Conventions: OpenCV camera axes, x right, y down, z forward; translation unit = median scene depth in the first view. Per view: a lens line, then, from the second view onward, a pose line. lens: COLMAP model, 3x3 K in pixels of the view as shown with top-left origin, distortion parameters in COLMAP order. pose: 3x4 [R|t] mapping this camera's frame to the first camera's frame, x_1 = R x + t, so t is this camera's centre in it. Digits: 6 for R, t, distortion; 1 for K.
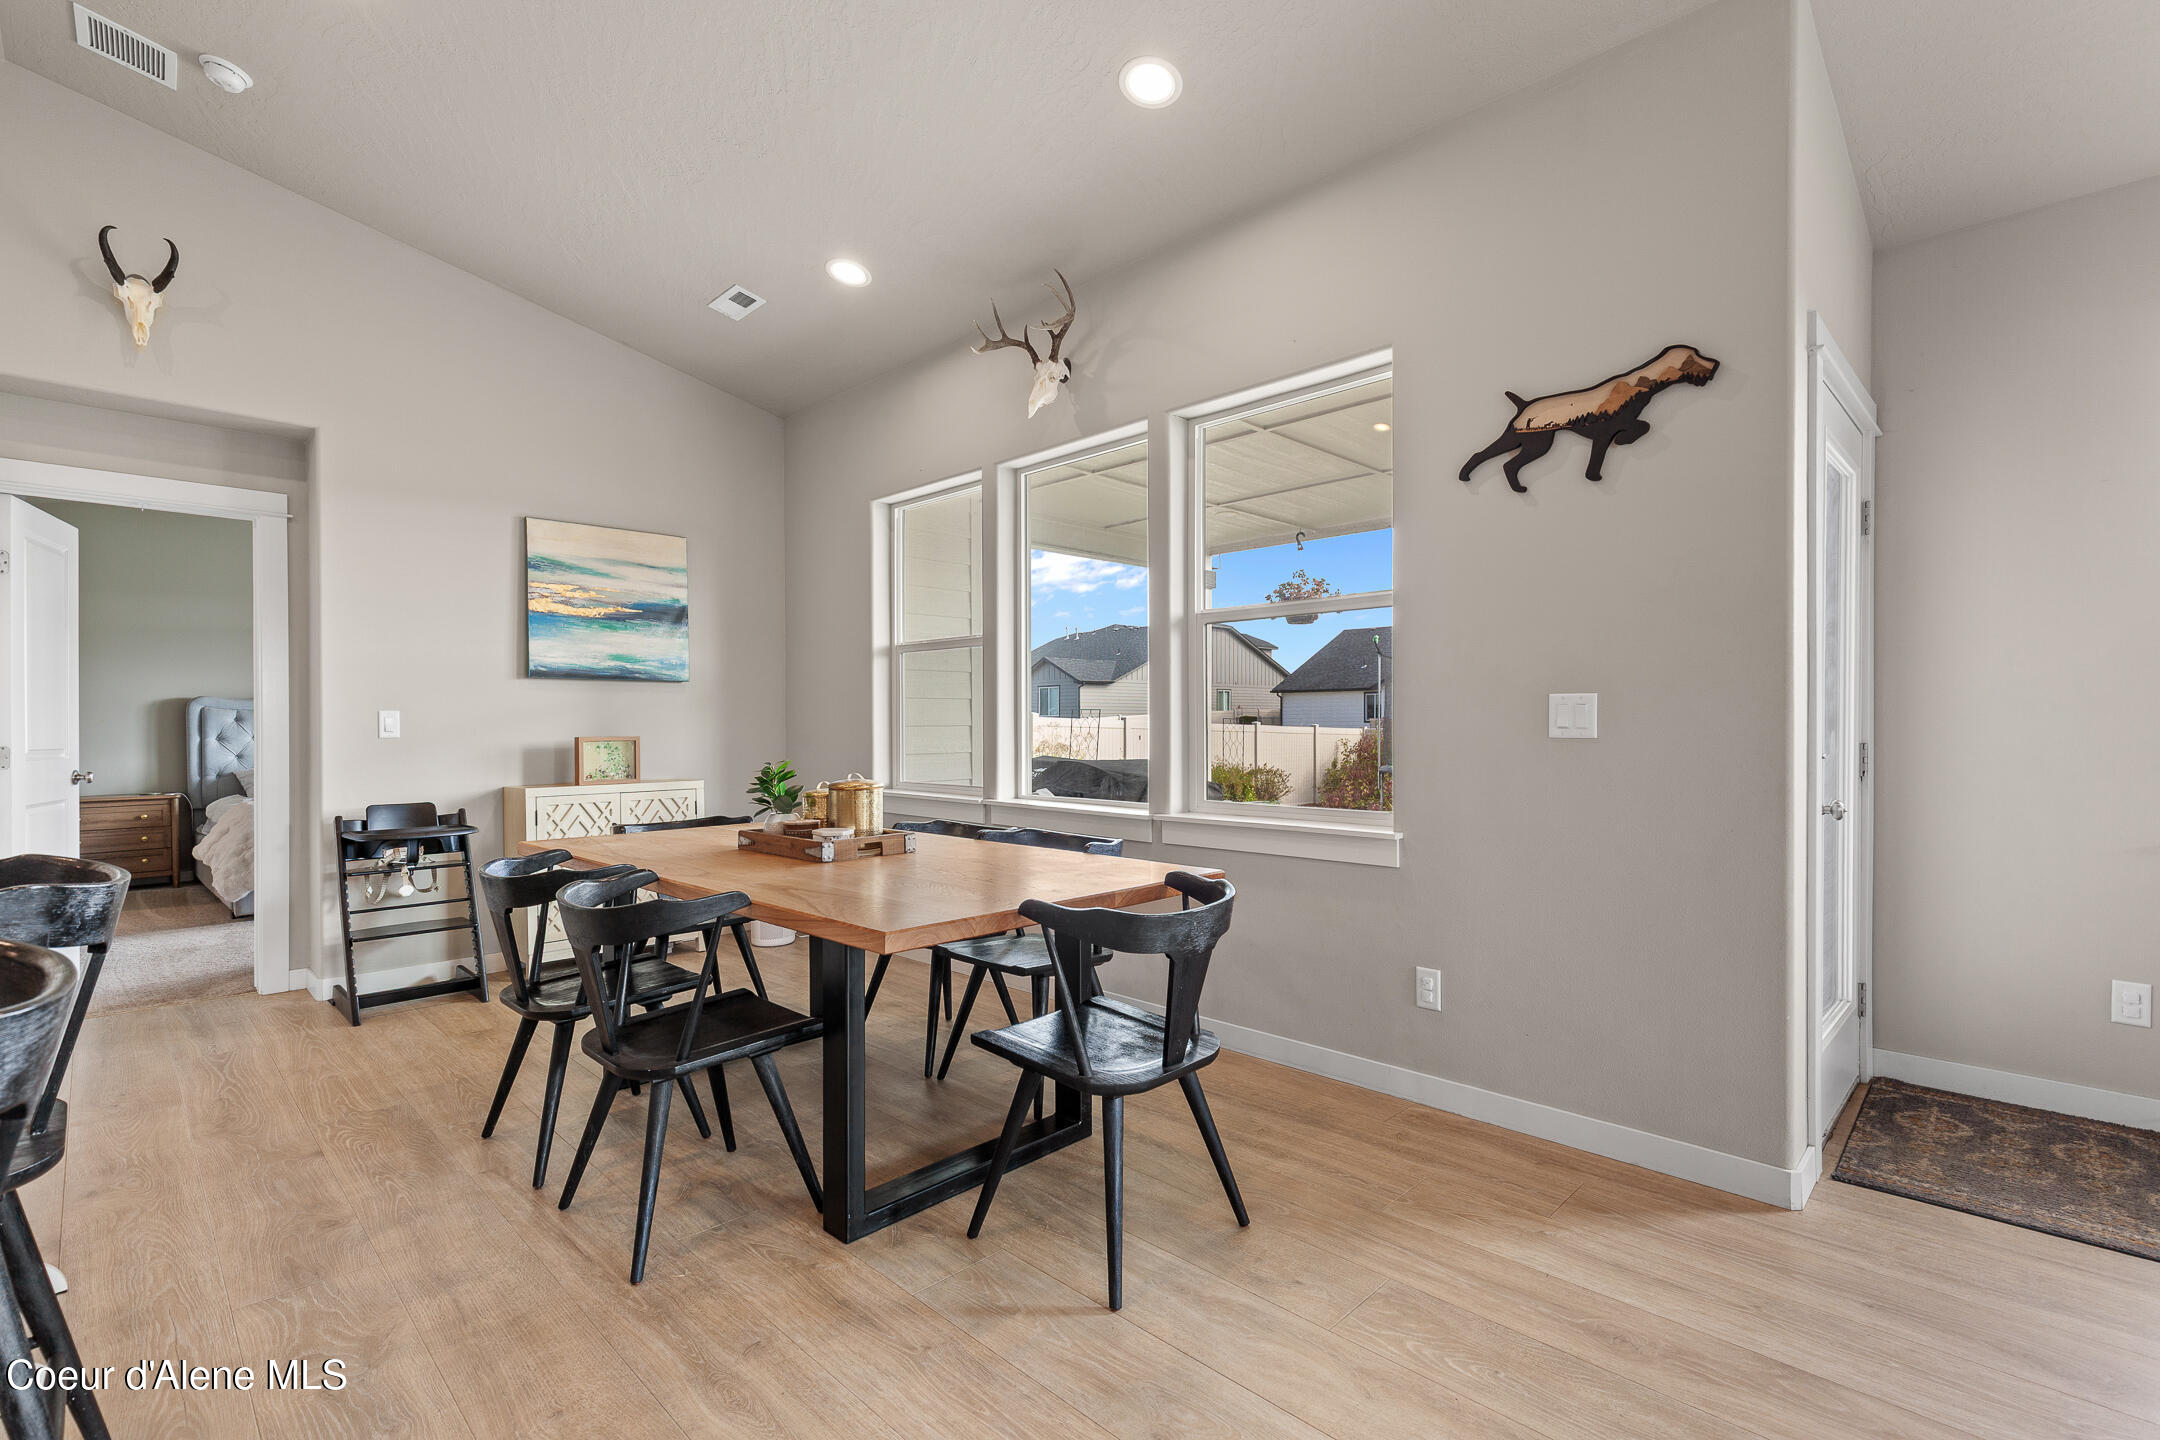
lens RADIAL K [[990.6, 0, 1089.4], [0, 990.6, 720.6], [0, 0, 1]] dist [0.002945, 0.000130]
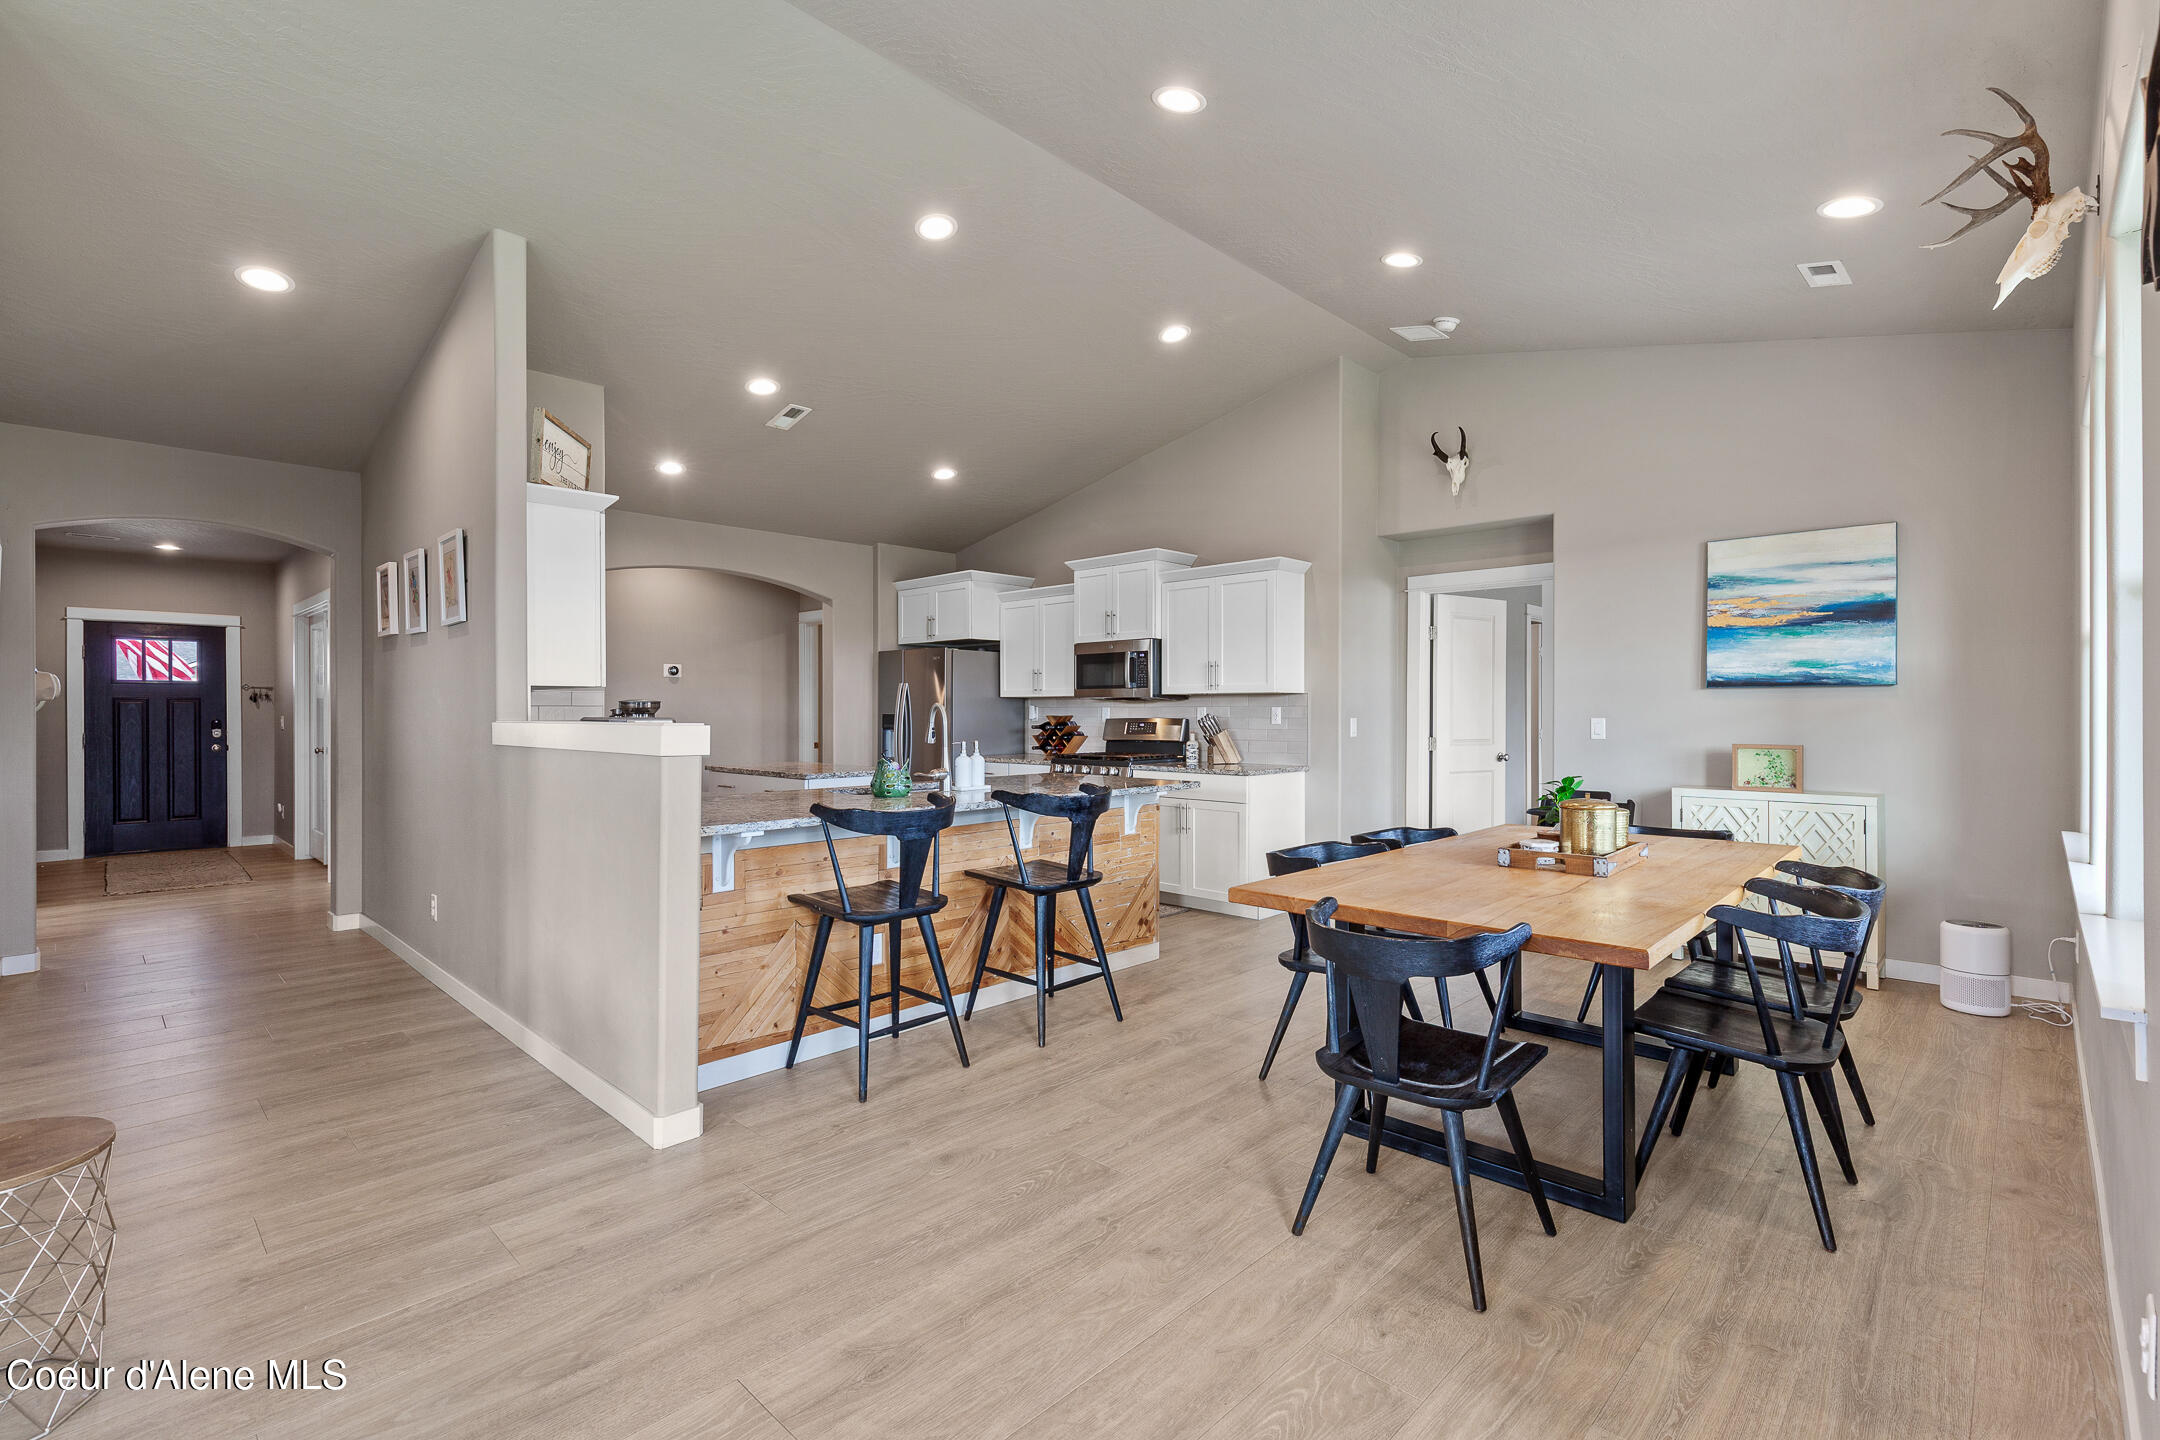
lens RADIAL K [[974.7, 0, 1098.7], [0, 974.7, 718.2], [0, 0, 1]] dist [0.003796, -0.000189]
pose [[0.016836, 0.010037, -0.999808, 0.590116], [0.003874, 0.999941, 0.010104, -0.027433], [0.999851, -0.004044, 0.016797, 0.357110]]
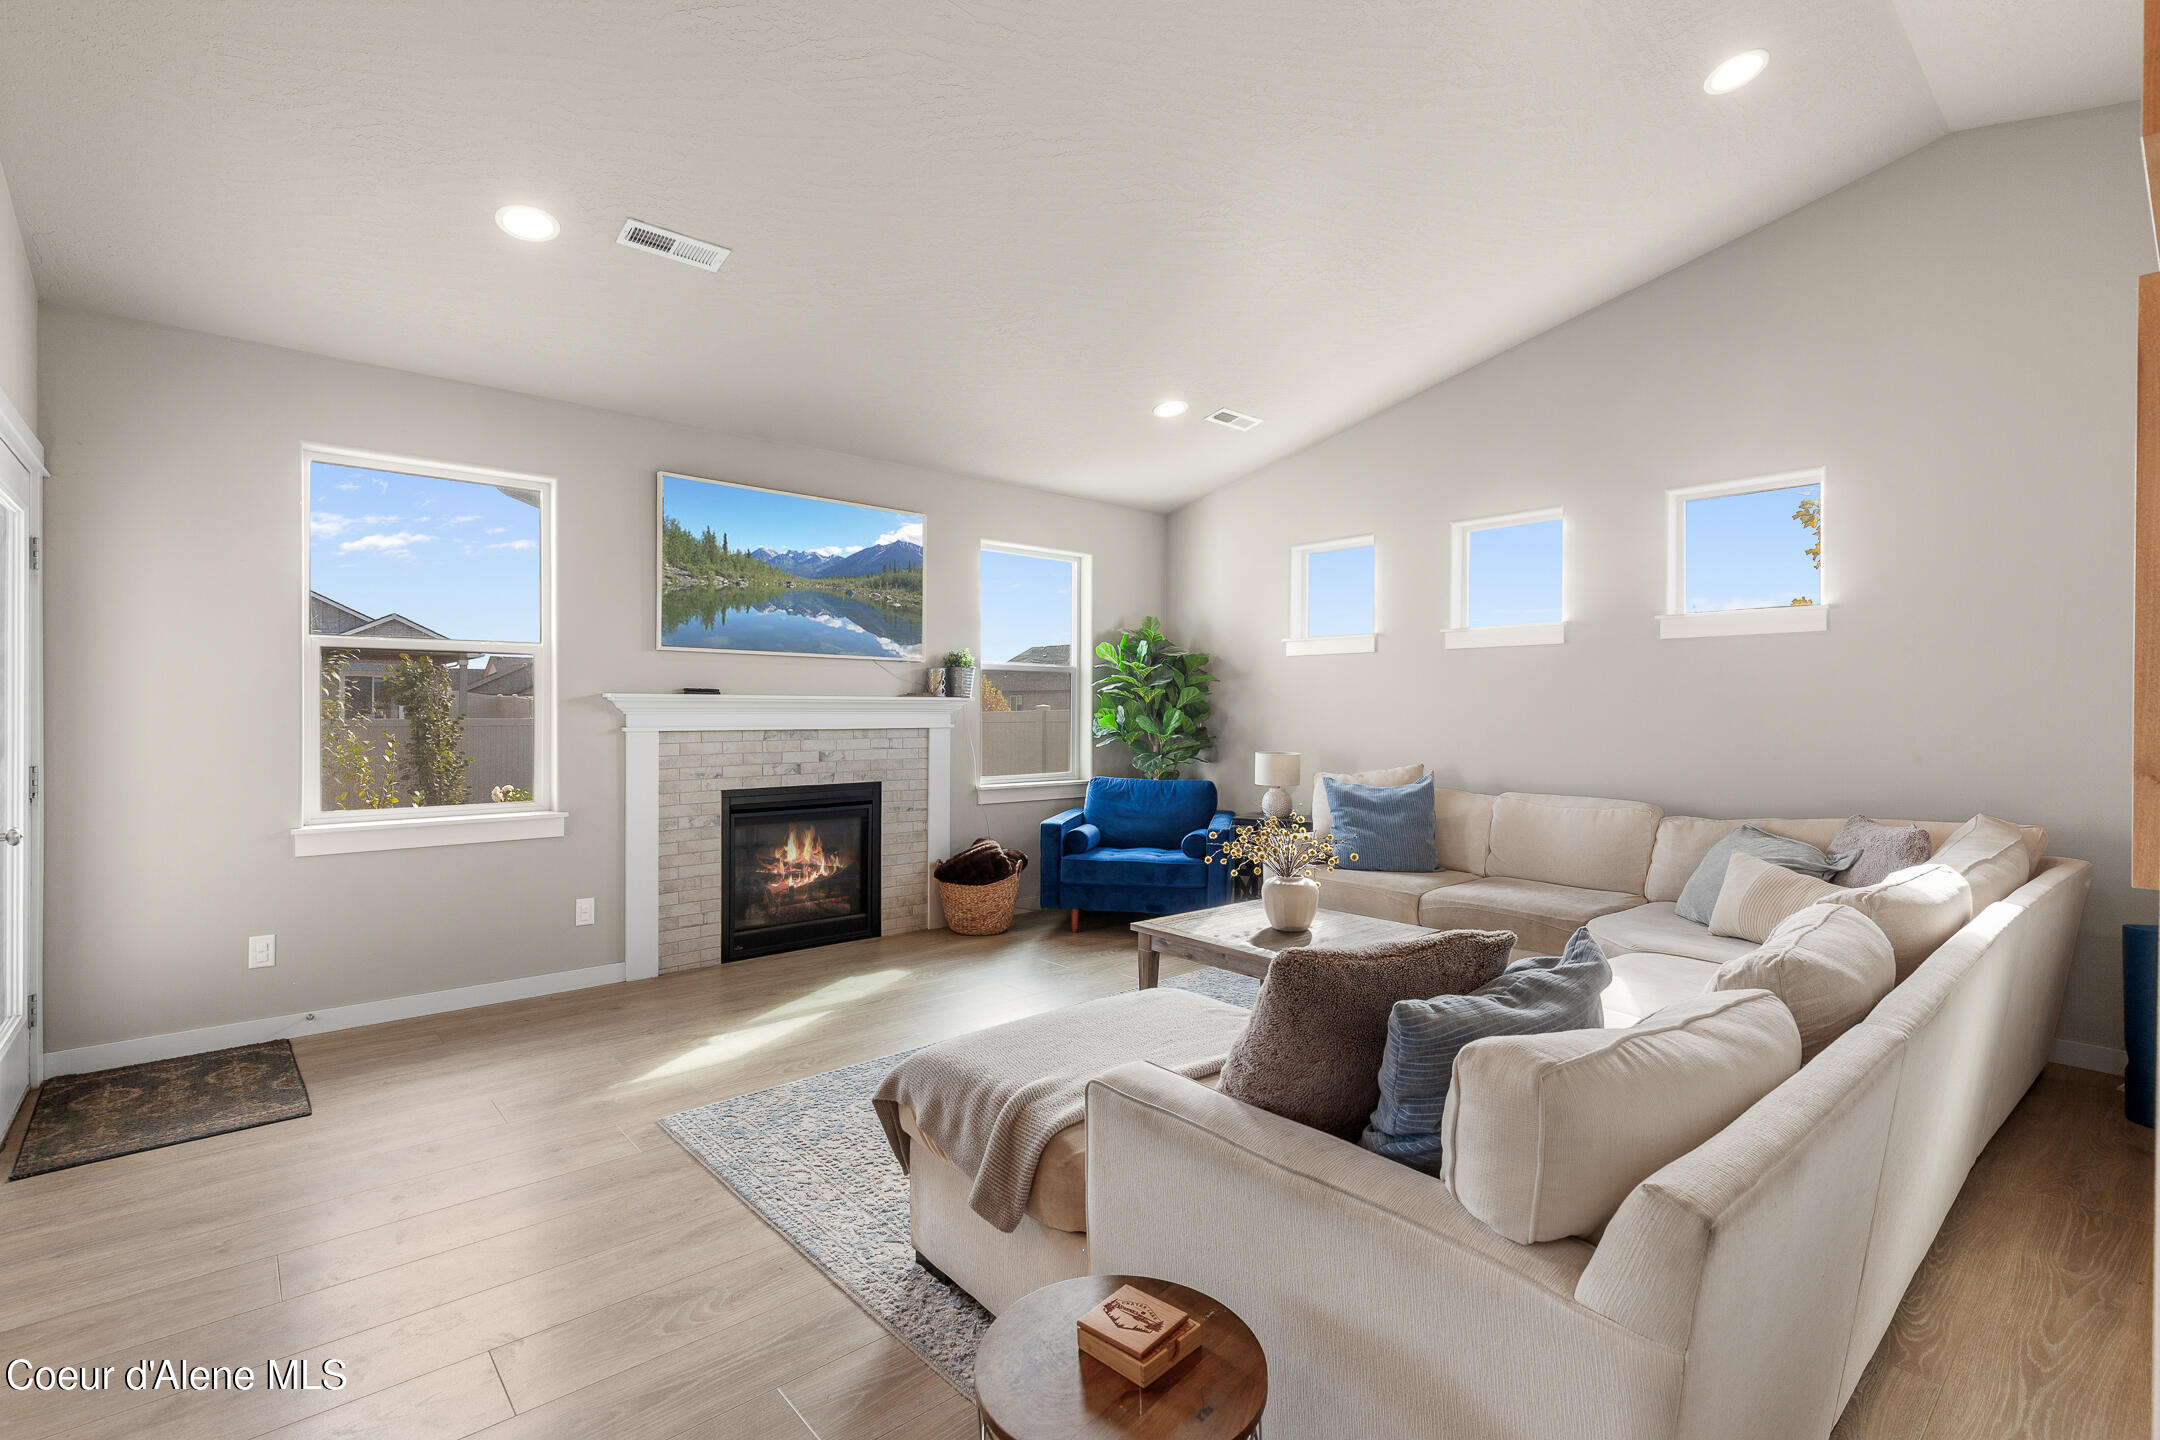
lens RADIAL K [[990.6, 0, 1089.4], [0, 990.6, 720.6], [0, 0, 1]] dist [0.002945, 0.000130]
pose [[0.073362, -0.008954, 0.997265, -0.156816], [-0.004104, 0.999949, 0.009280, -0.034330], [-0.997297, -0.004774, 0.073321, -0.161267]]
